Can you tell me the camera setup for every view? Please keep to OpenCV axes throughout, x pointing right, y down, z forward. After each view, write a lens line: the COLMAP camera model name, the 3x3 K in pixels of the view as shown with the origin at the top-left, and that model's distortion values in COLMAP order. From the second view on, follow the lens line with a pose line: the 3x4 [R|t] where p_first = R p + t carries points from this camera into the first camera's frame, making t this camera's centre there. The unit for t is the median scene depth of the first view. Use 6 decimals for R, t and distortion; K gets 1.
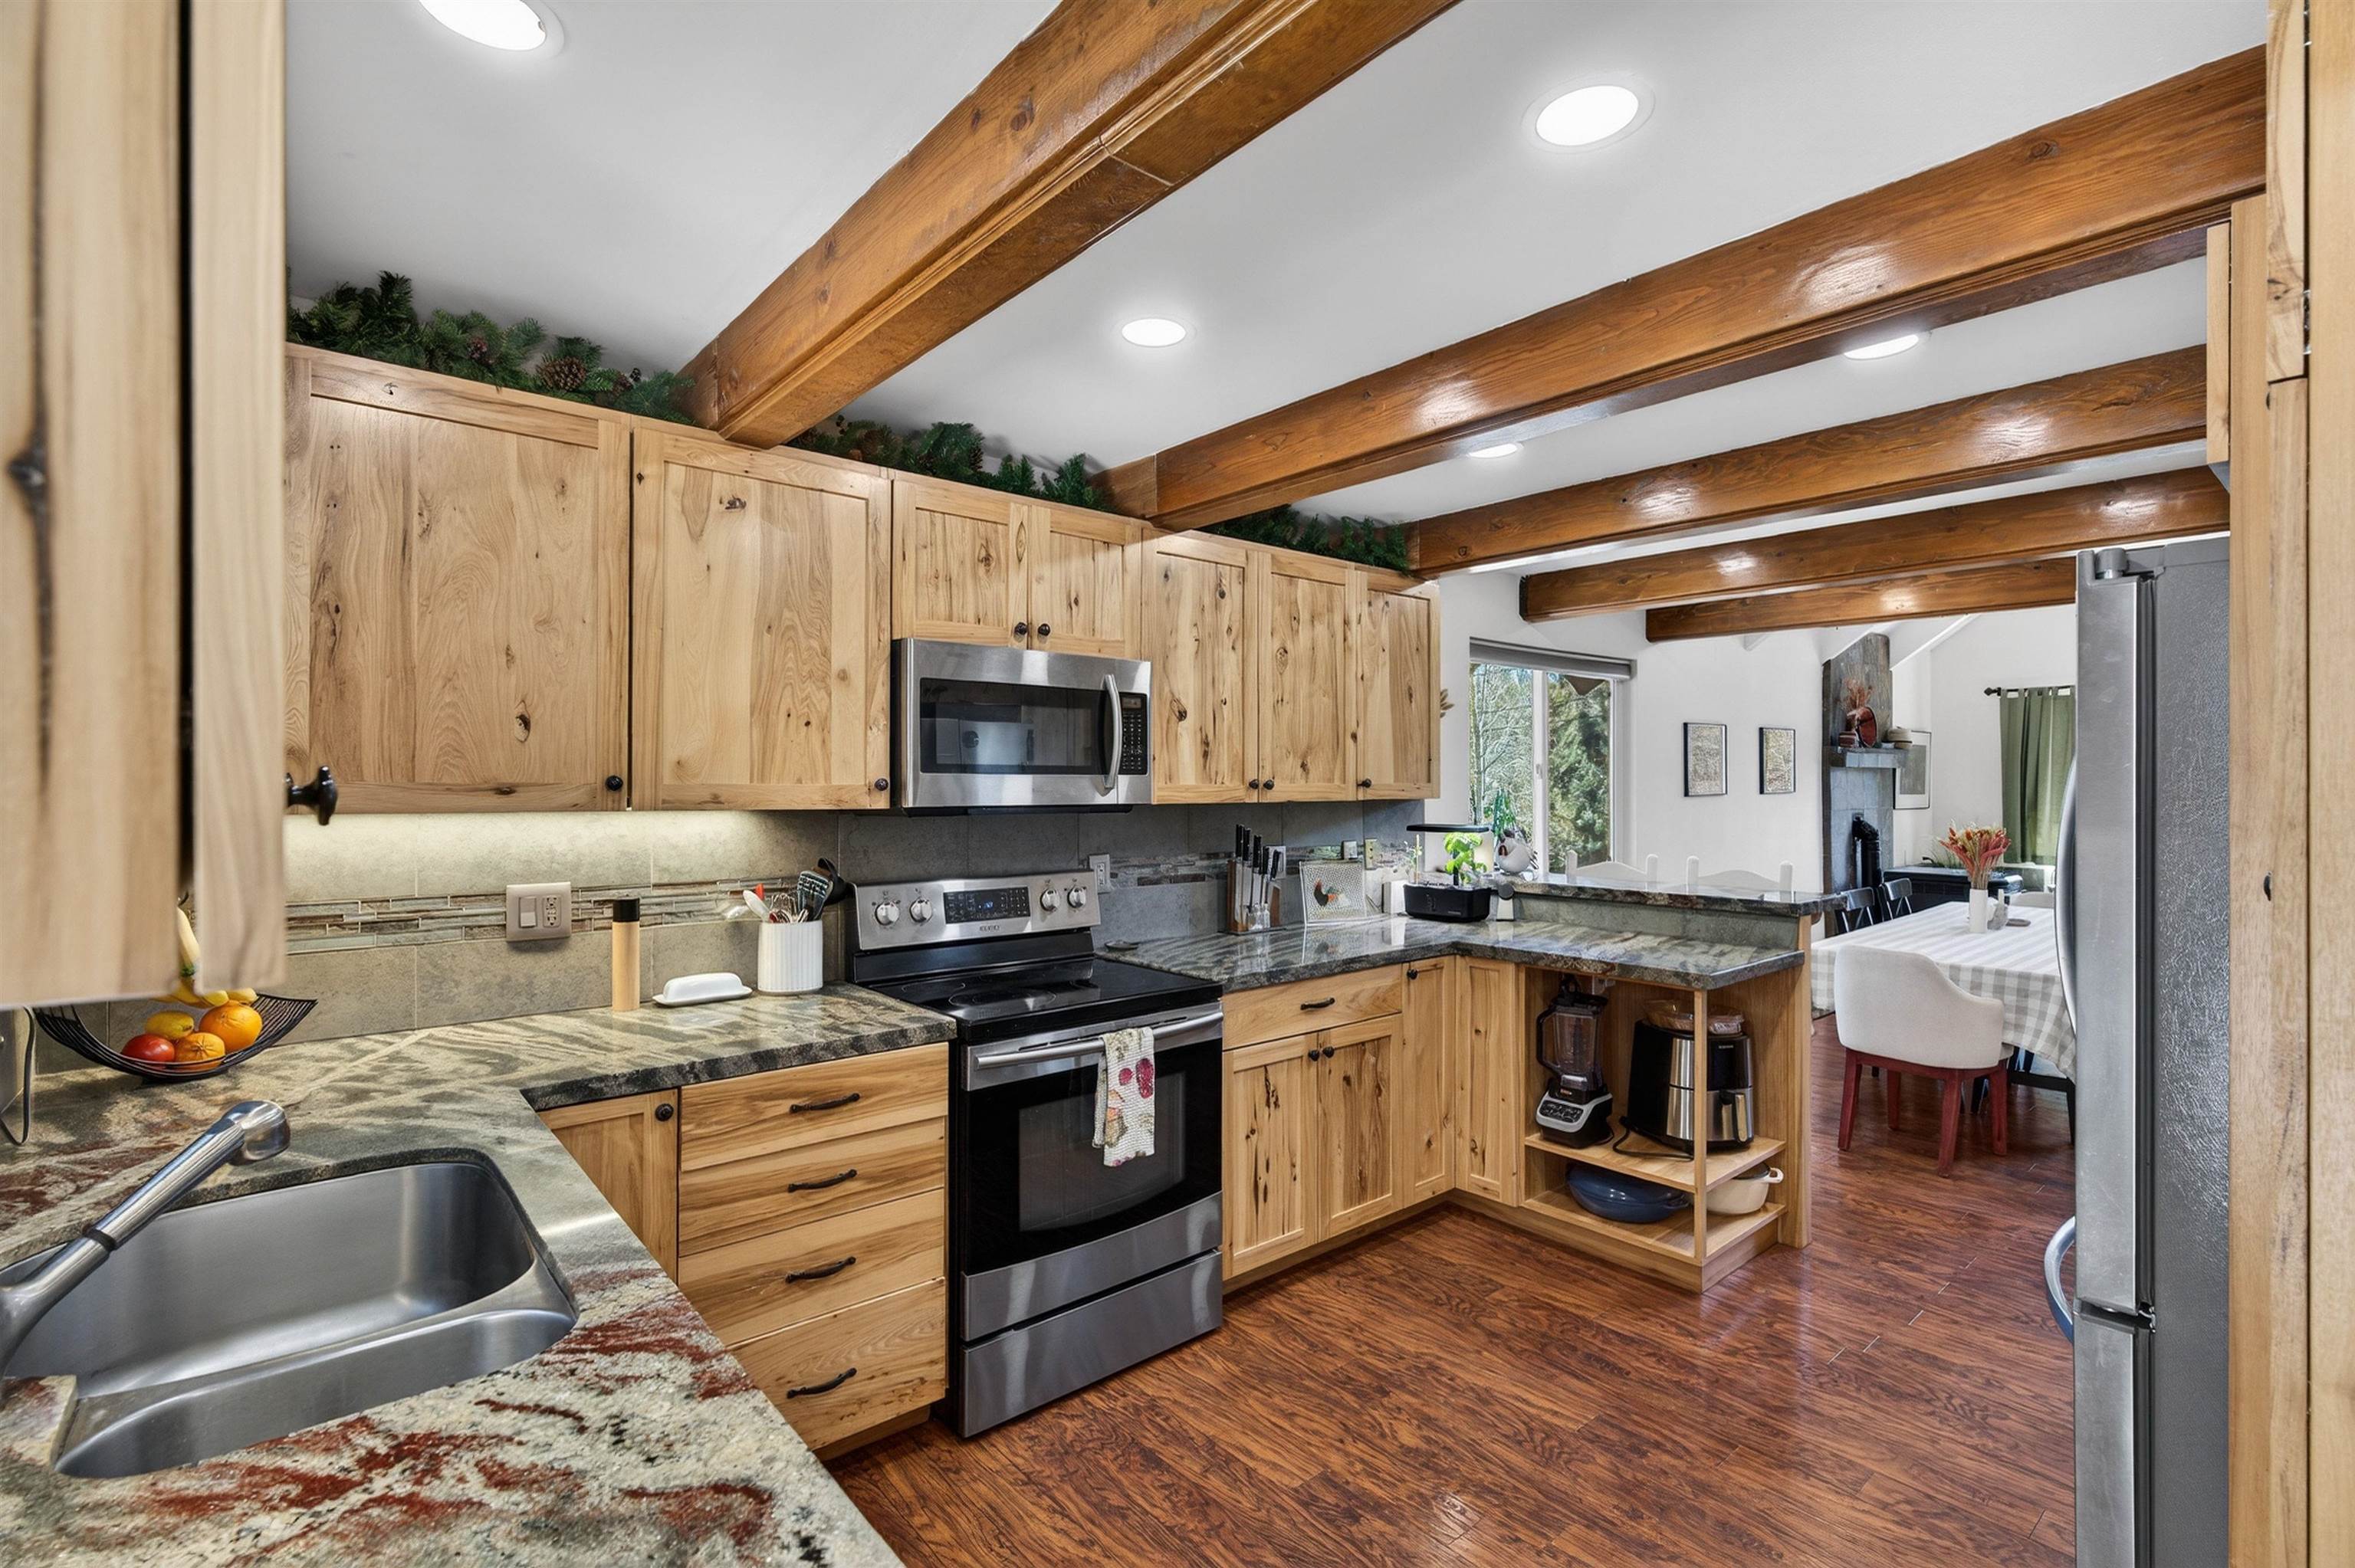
lens RADIAL K [[1076.2, 0, 1177.5], [0, 1076.2, 784.0], [0, 0, 1]] dist [0.001882, 0.000295]
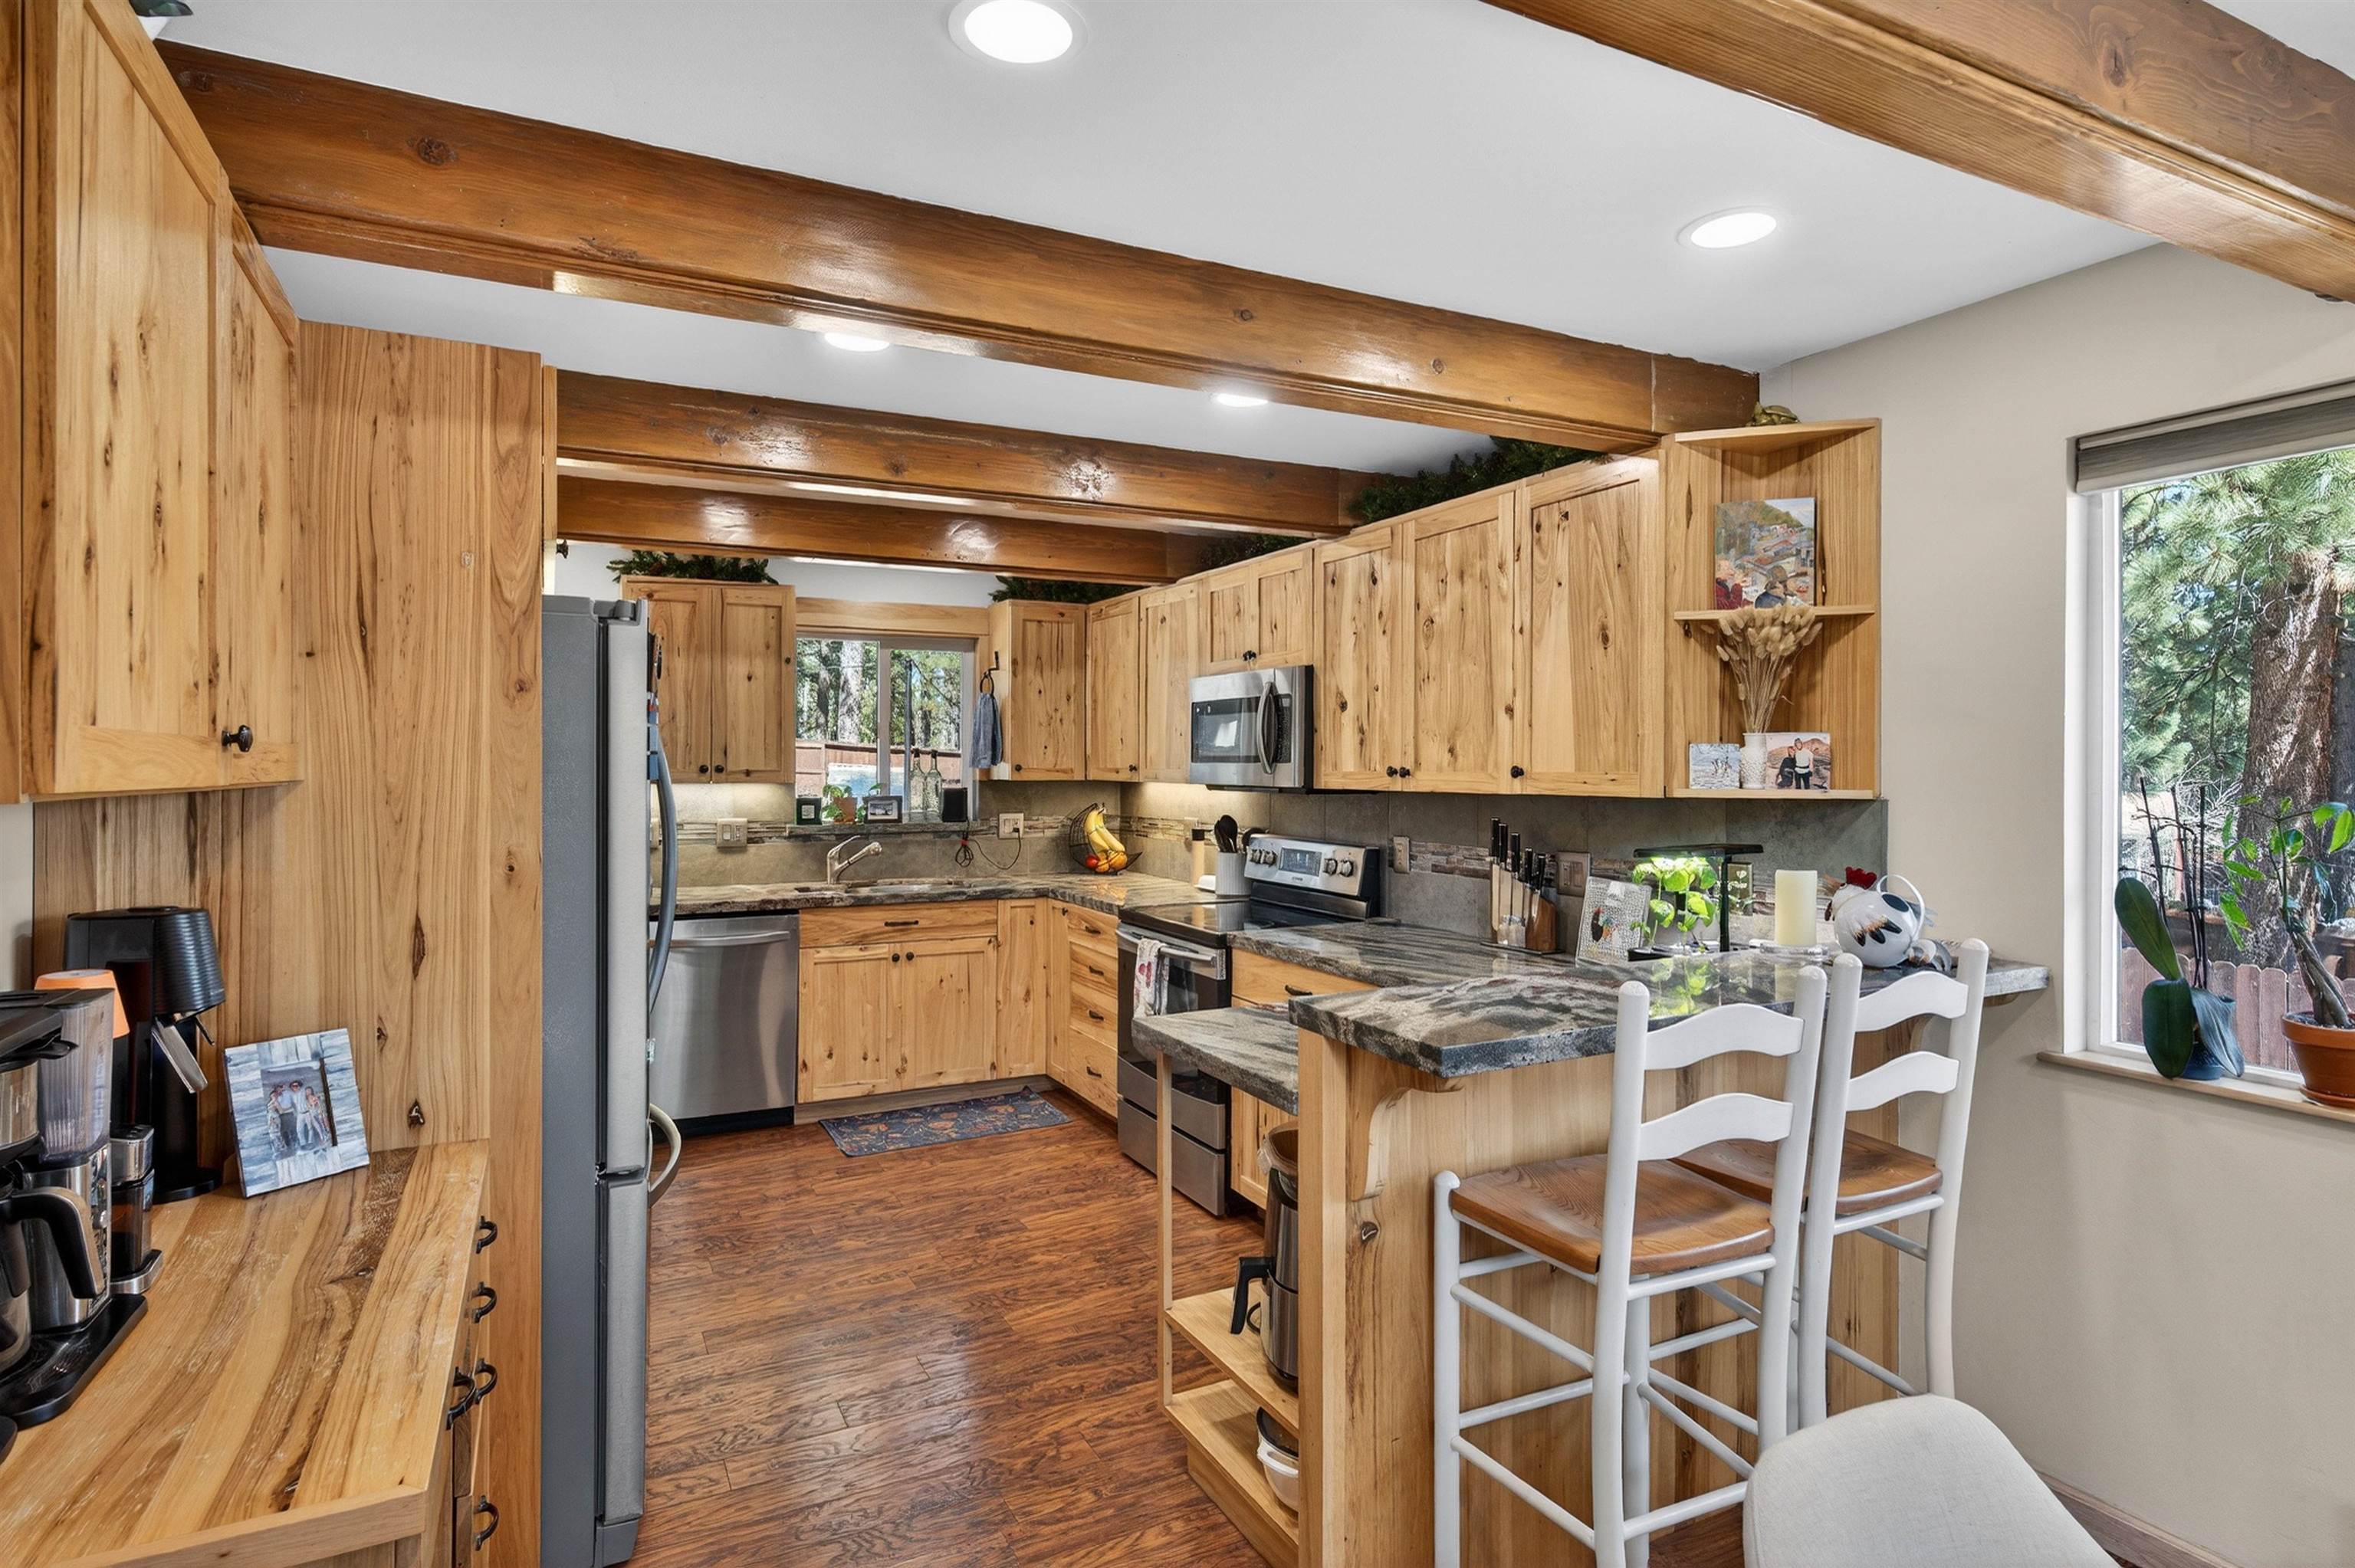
lens RADIAL K [[1232.5, 0, 1186.7], [0, 1232.5, 770.4], [0, 0, 1]] dist [0.012086, -0.000489]
pose [[-0.223781, 0.004935, -0.974627, 1.131373], [-0.001452, 0.999984, 0.005397, -0.006199], [0.974638, 0.002623, -0.223770, 1.028912]]
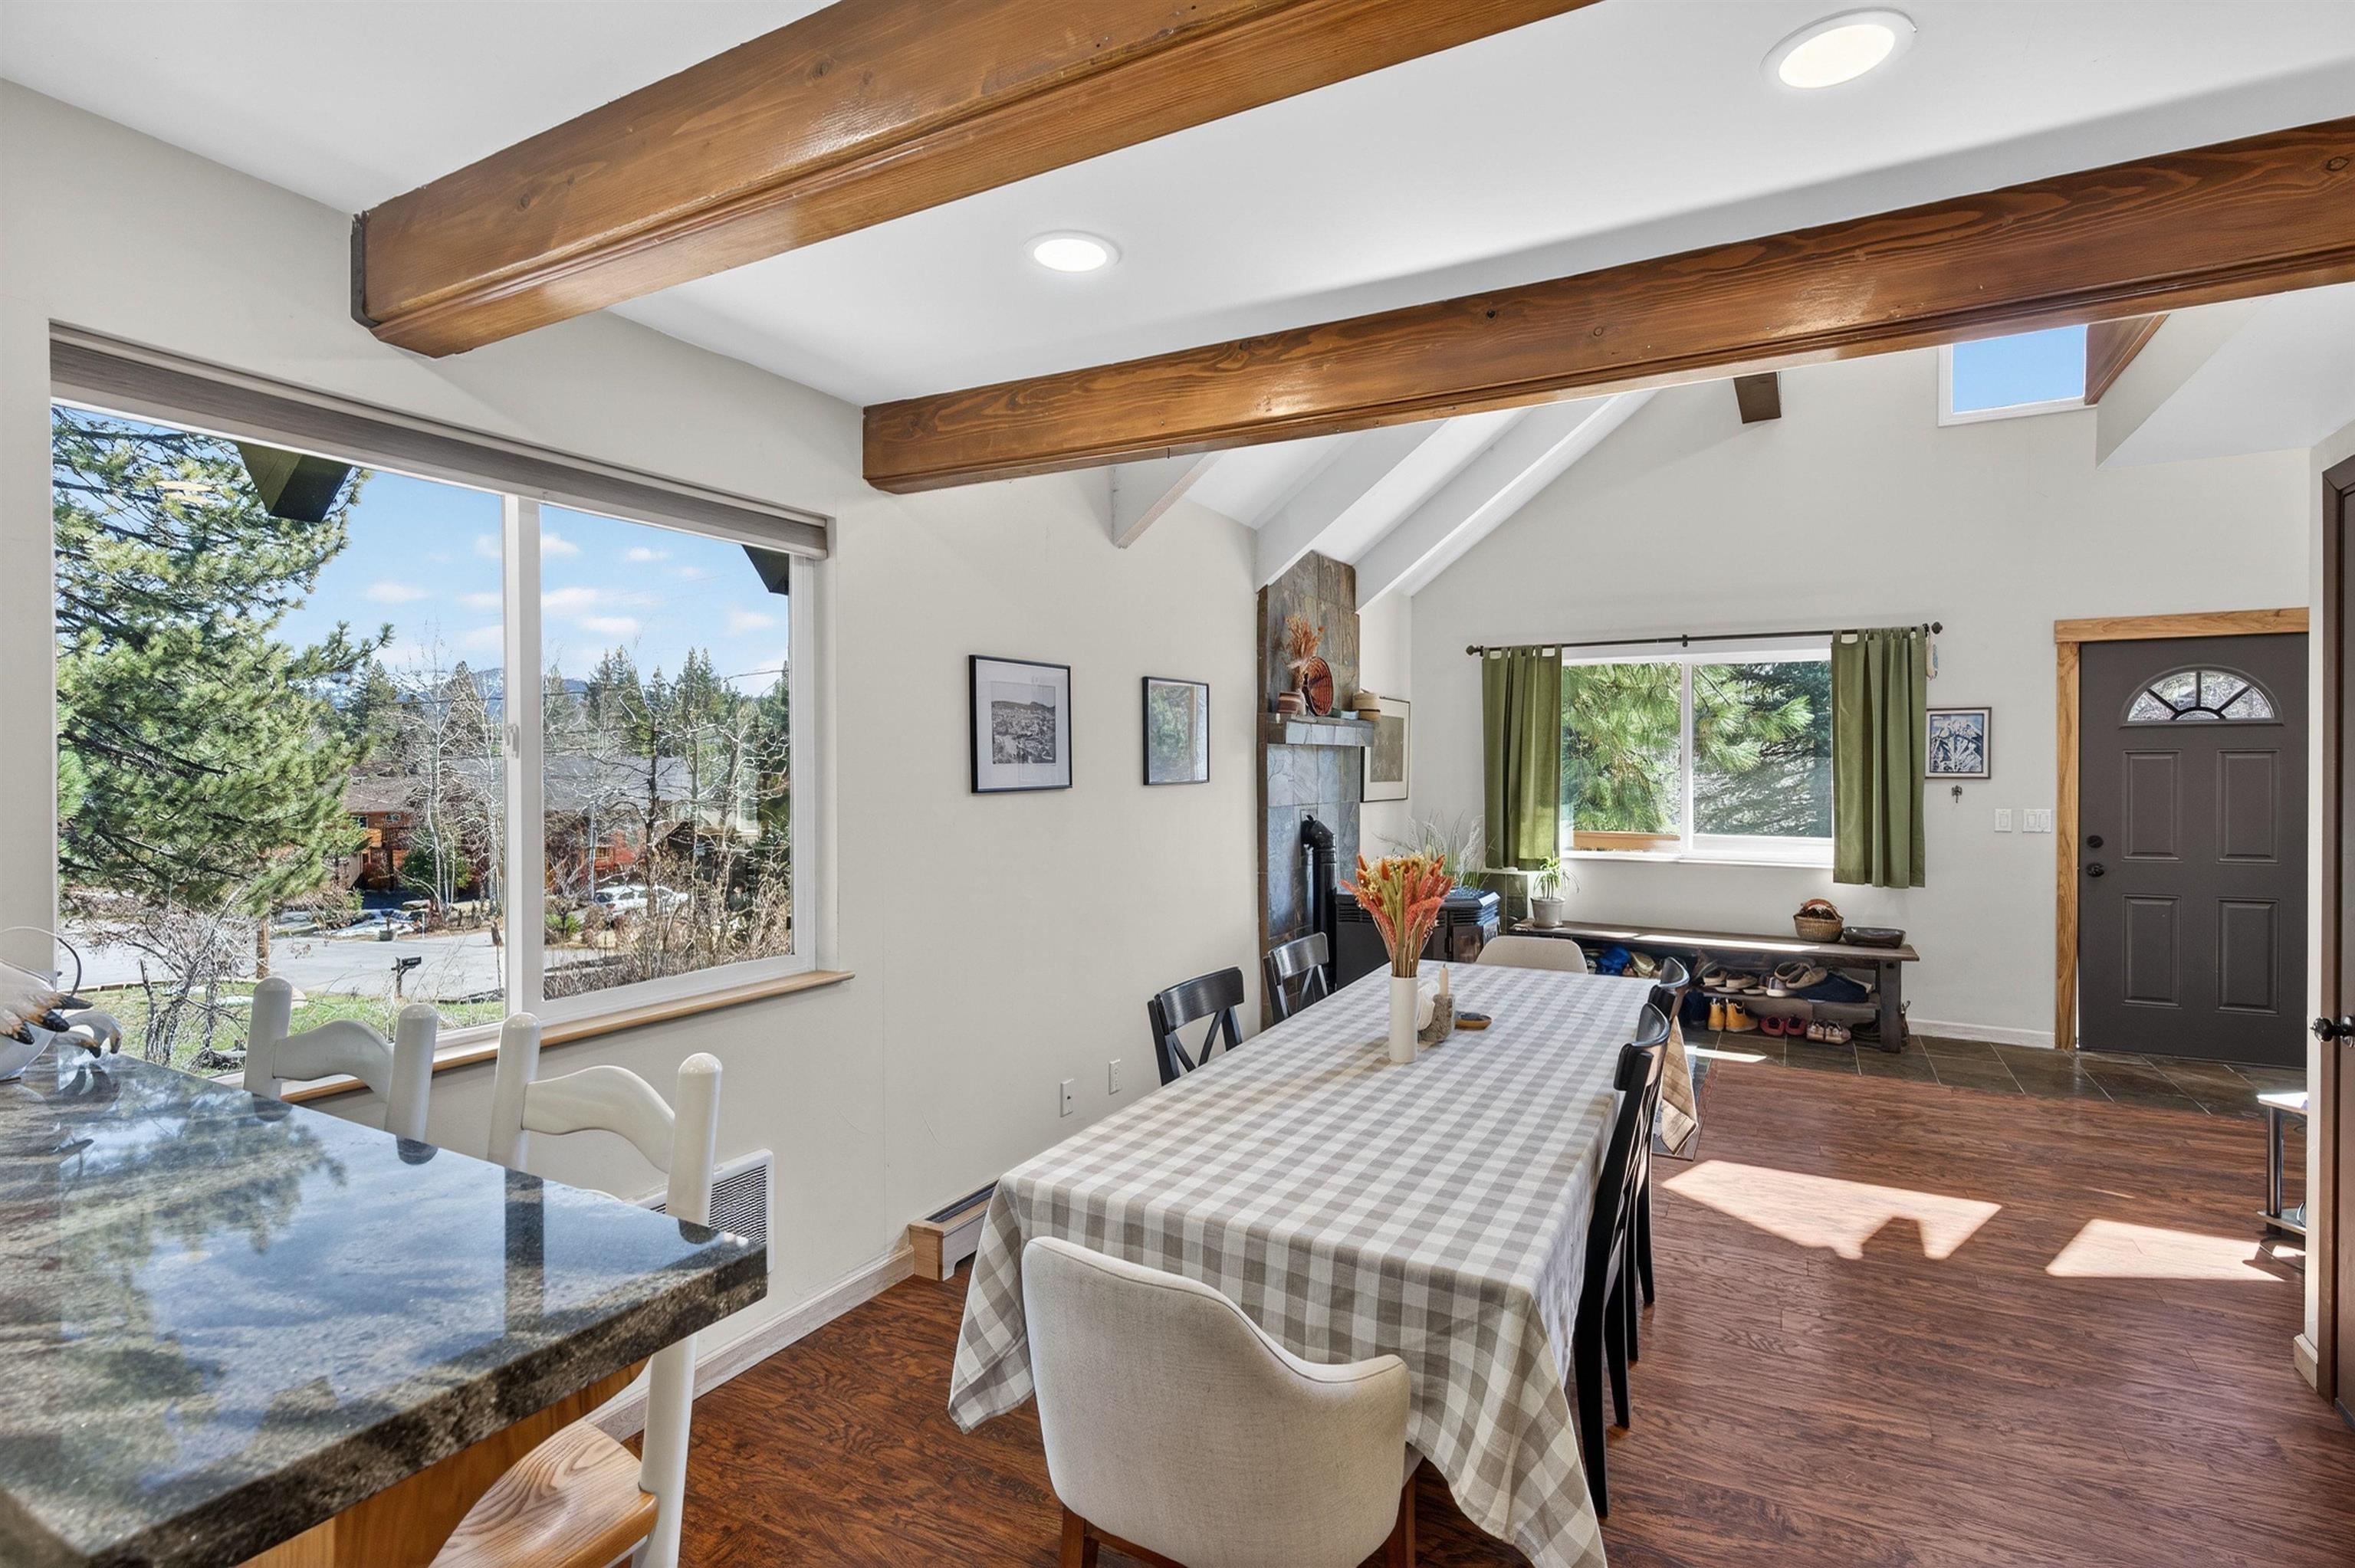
lens RADIAL K [[1123.9, 0, 1177.5], [0, 1123.9, 784.0], [0, 0, 1]] dist [0.000908, 0.000161]
pose [[0.933930, -0.004358, 0.357429, 0.629802], [-0.000804, 0.999898, 0.014293, -0.000459], [-0.357455, -0.013636, 0.933831, 0.751749]]
